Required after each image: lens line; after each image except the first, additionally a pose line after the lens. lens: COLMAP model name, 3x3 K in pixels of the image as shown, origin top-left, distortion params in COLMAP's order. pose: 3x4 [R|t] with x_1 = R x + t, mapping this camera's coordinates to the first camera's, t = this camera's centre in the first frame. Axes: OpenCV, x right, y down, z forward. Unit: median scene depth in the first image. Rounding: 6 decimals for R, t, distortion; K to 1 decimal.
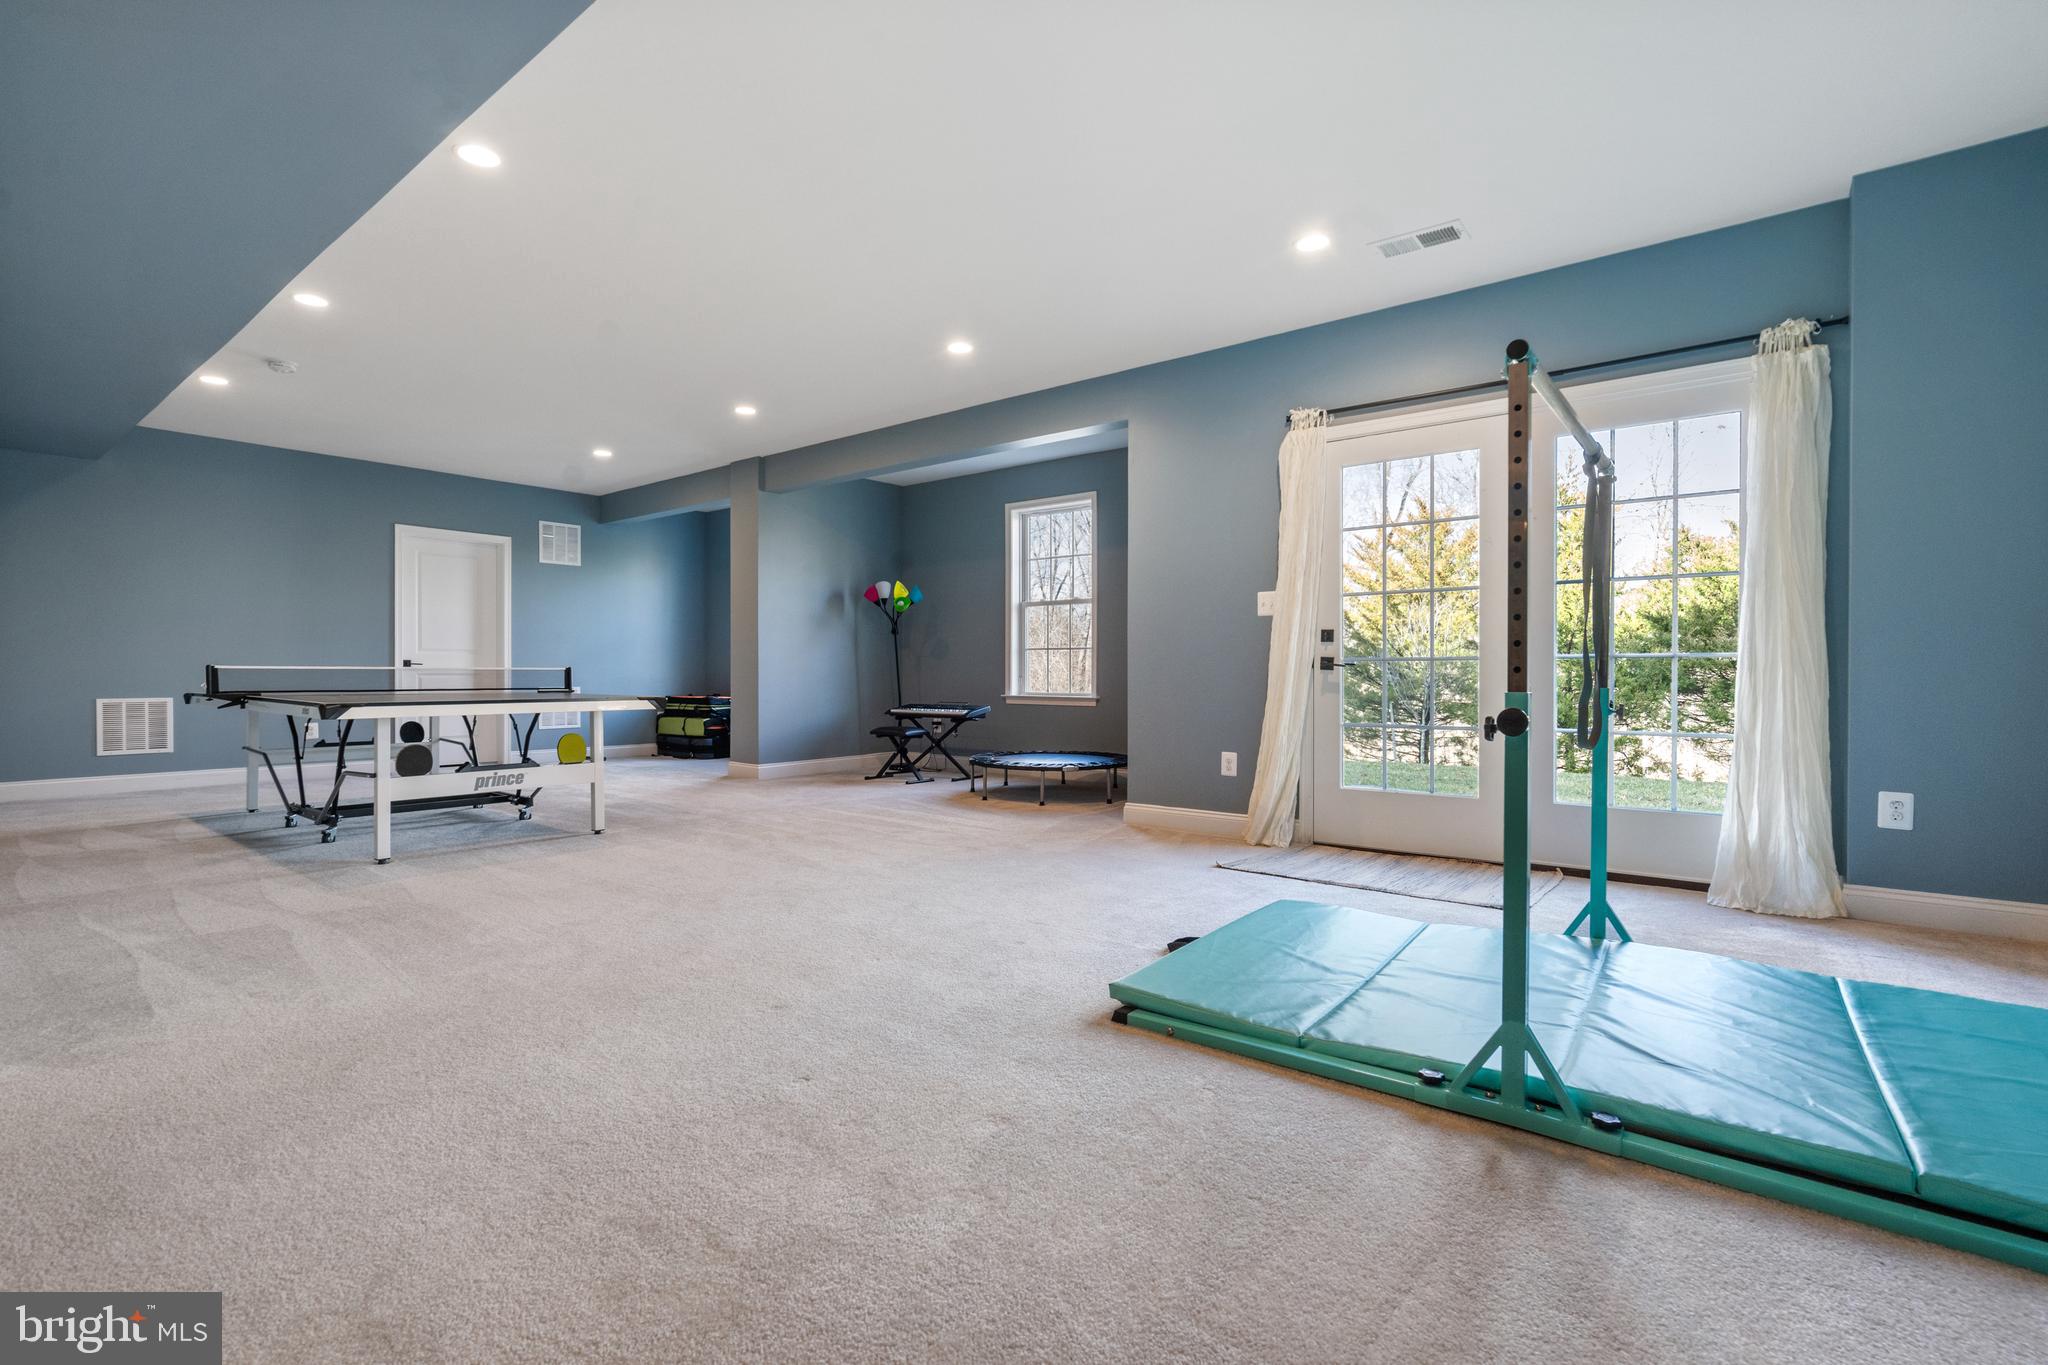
lens RADIAL K [[918.8, 0, 1019.1], [0, 918.8, 675.4], [0, 0, 1]] dist [-0.003452, -0.000304]
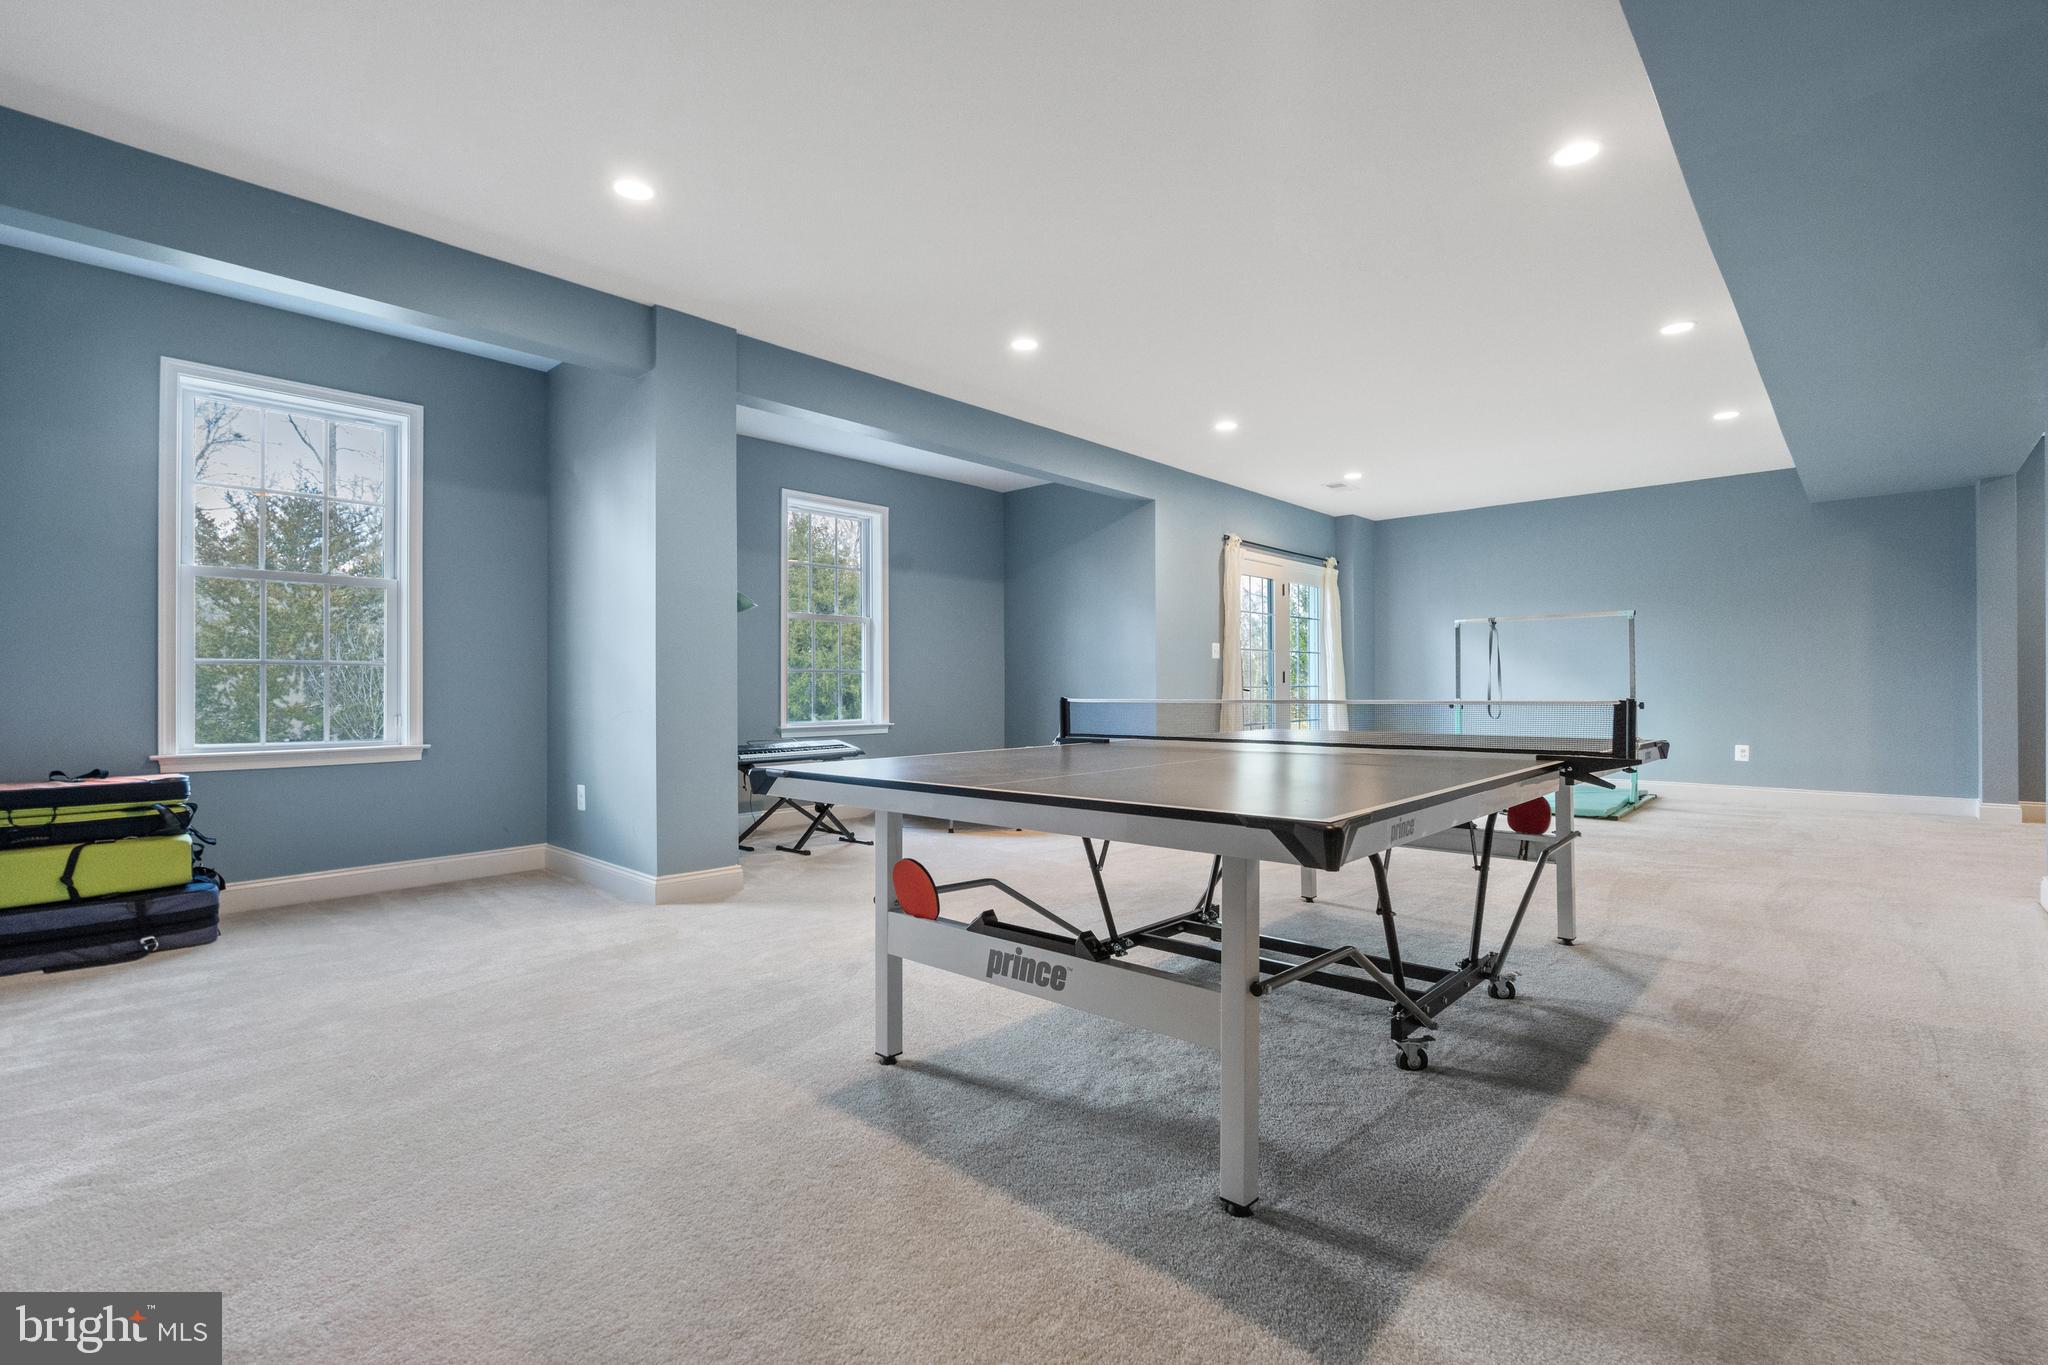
lens RADIAL K [[918.8, 0, 1025.2], [0, 918.8, 684.6], [0, 0, 1]] dist [-0.003452, -0.000304]
pose [[0.079714, 0.004561, 0.996807, -0.987312], [0.006874, 0.999963, -0.005125, -0.013047], [-0.996794, 0.007261, 0.079680, 0.908916]]
